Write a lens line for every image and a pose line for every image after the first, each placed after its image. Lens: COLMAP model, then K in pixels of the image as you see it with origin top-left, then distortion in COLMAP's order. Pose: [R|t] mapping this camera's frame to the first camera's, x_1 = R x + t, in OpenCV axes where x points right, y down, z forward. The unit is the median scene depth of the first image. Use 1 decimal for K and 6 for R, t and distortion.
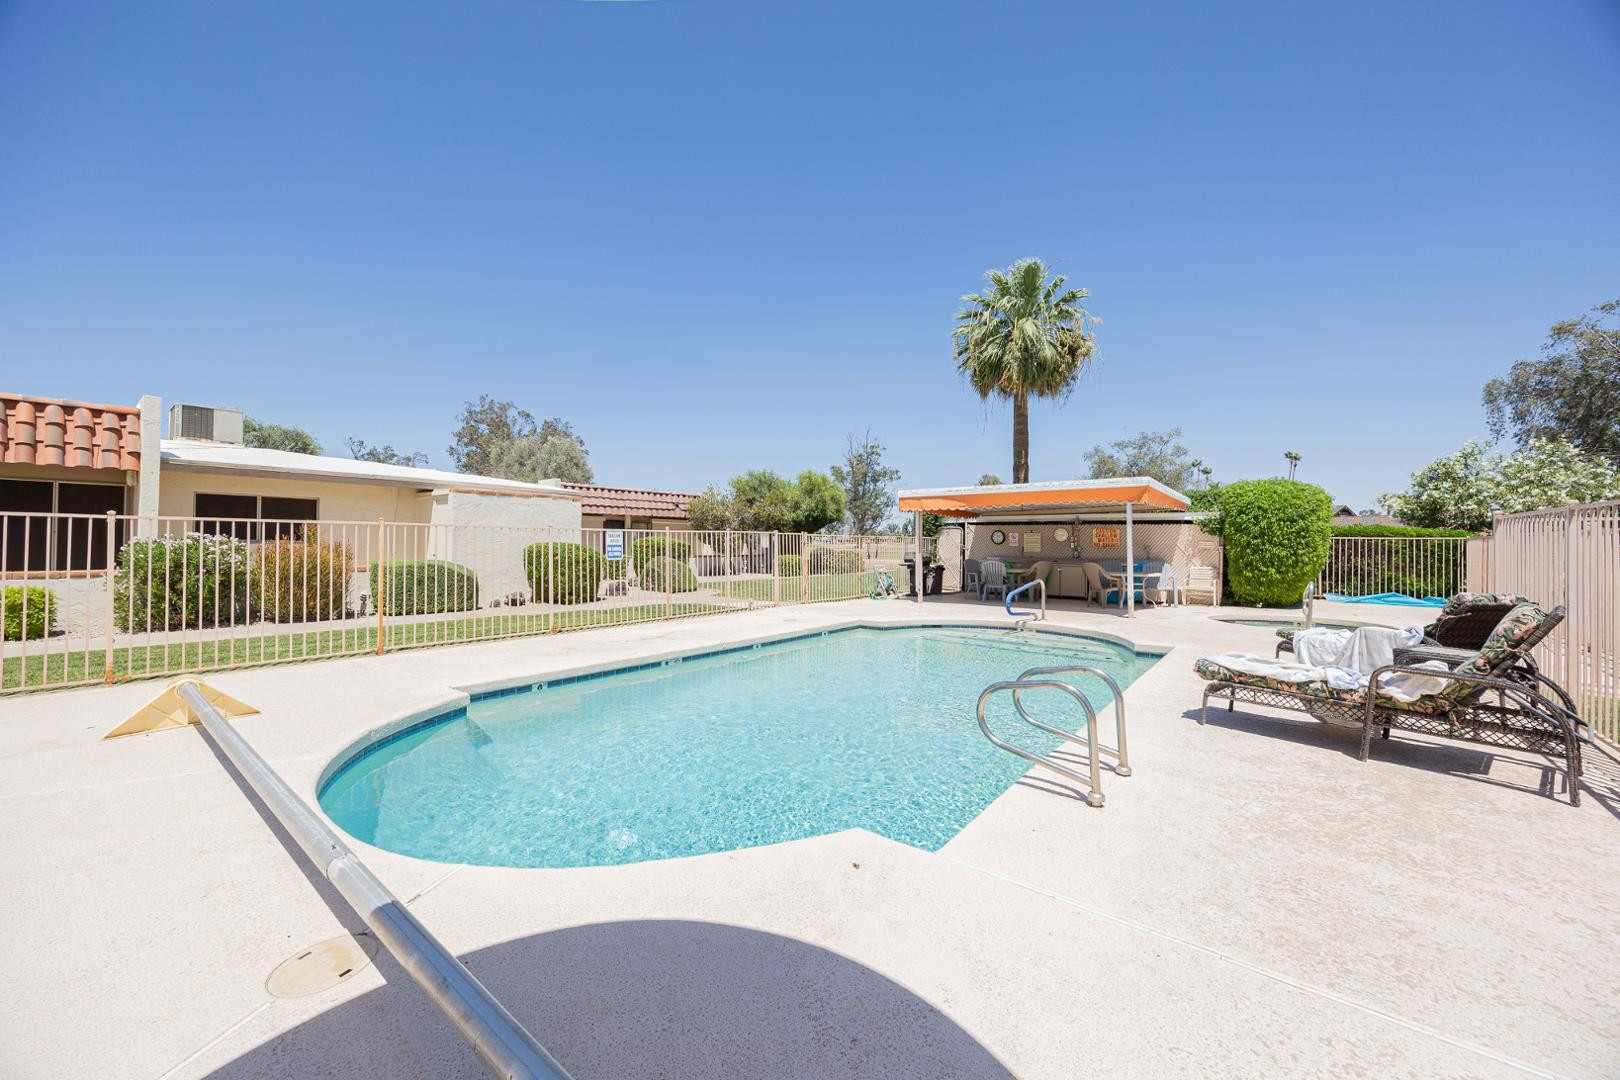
lens RADIAL K [[602.6, 0, 813.5], [0, 602.6, 539.9], [0, 0, 1]] dist [0.002074, 0.000134]
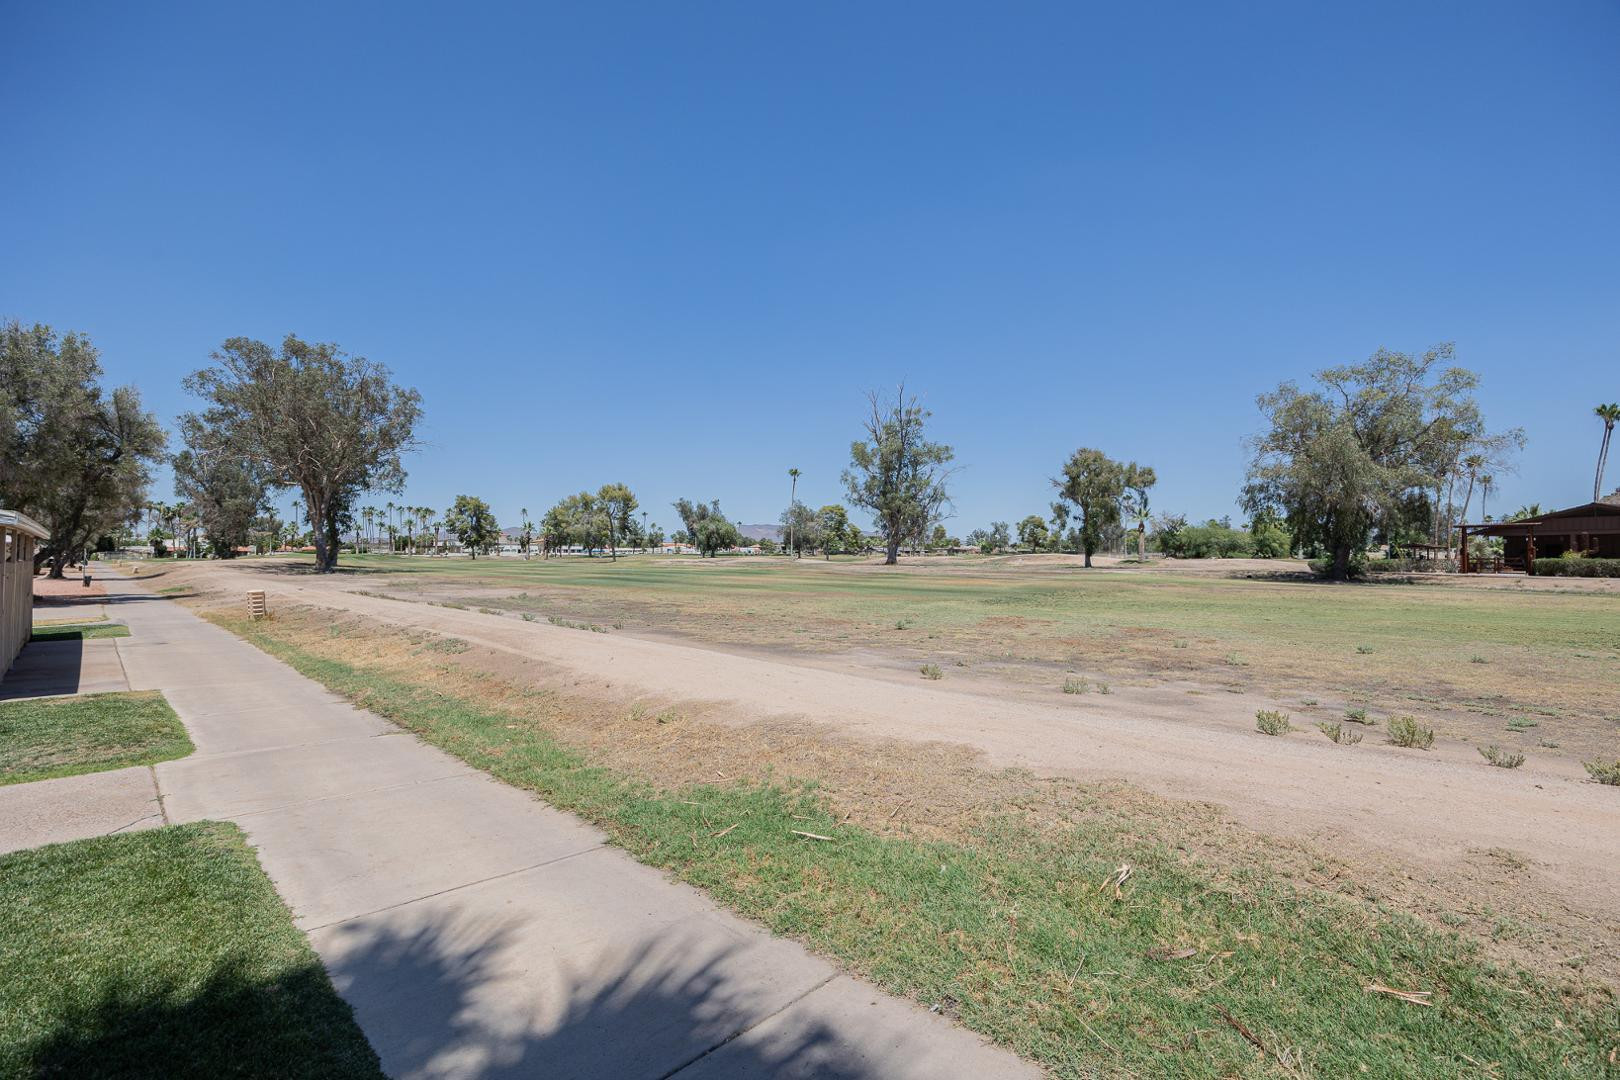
lens RADIAL K [[723.3, 0, 810.0], [0, 723.3, 540.0], [0, 0, 1]] dist [-0.013850, -0.000384]
pose [[0.995071, -0.001465, -0.099151, 0.409689], [-0.000048, 0.999884, -0.015254, -0.006064], [0.099162, 0.015183, 0.994956, 1.211409]]
